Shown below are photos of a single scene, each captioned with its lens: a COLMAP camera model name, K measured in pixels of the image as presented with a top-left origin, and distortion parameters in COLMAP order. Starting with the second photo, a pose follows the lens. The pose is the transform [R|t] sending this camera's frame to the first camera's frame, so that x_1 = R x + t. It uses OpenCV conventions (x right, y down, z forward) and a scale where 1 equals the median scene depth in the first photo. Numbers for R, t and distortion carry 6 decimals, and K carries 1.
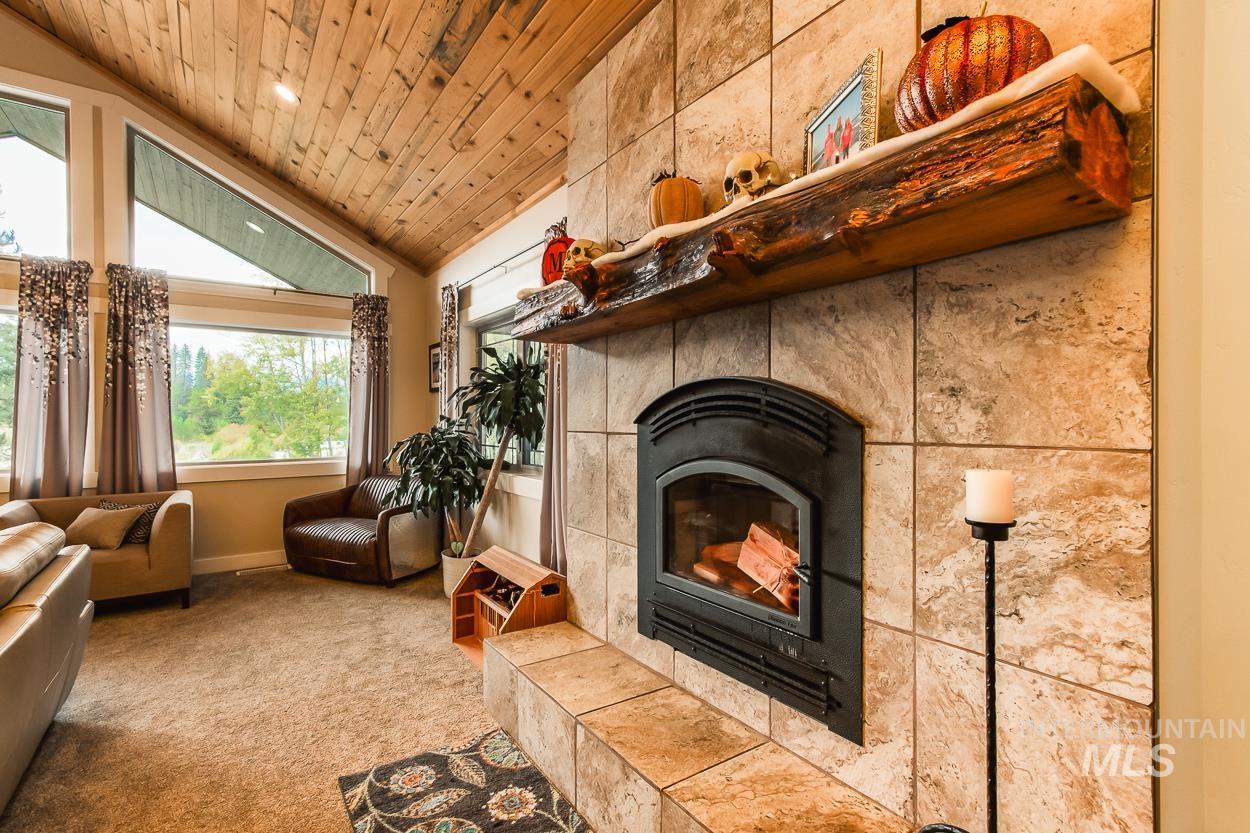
lens RADIAL K [[583.3, 0, 626.6], [0, 583.3, 421.5], [0, 0, 1]] dist [0.002944, 0.000763]
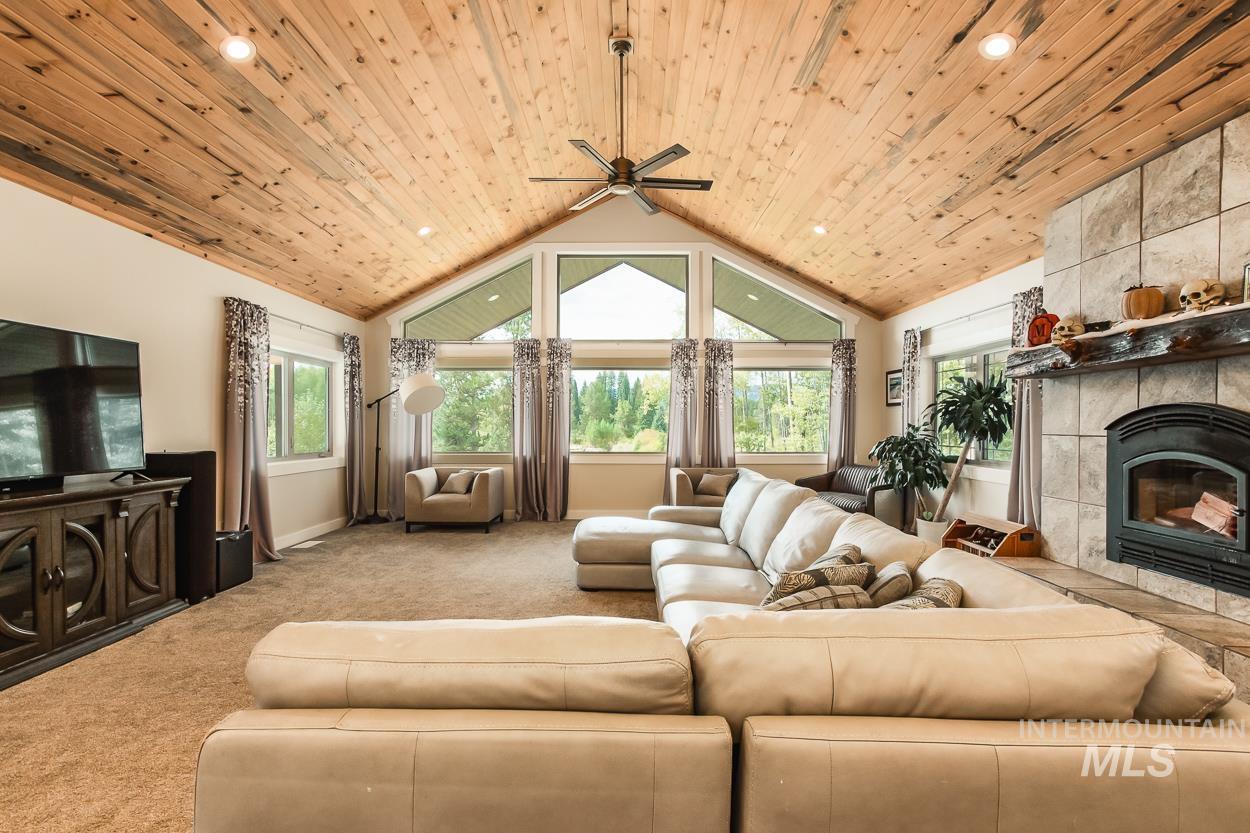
lens RADIAL K [[574.1, 0, 622.8], [0, 574.1, 429.1], [0, 0, 1]] dist [0.001778, 0.004169]
pose [[0.812317, 0.005376, -0.583191, -0.137813], [-0.004046, 0.999985, 0.003581, 0.001132], [0.583202, -0.000549, 0.812327, -1.059704]]
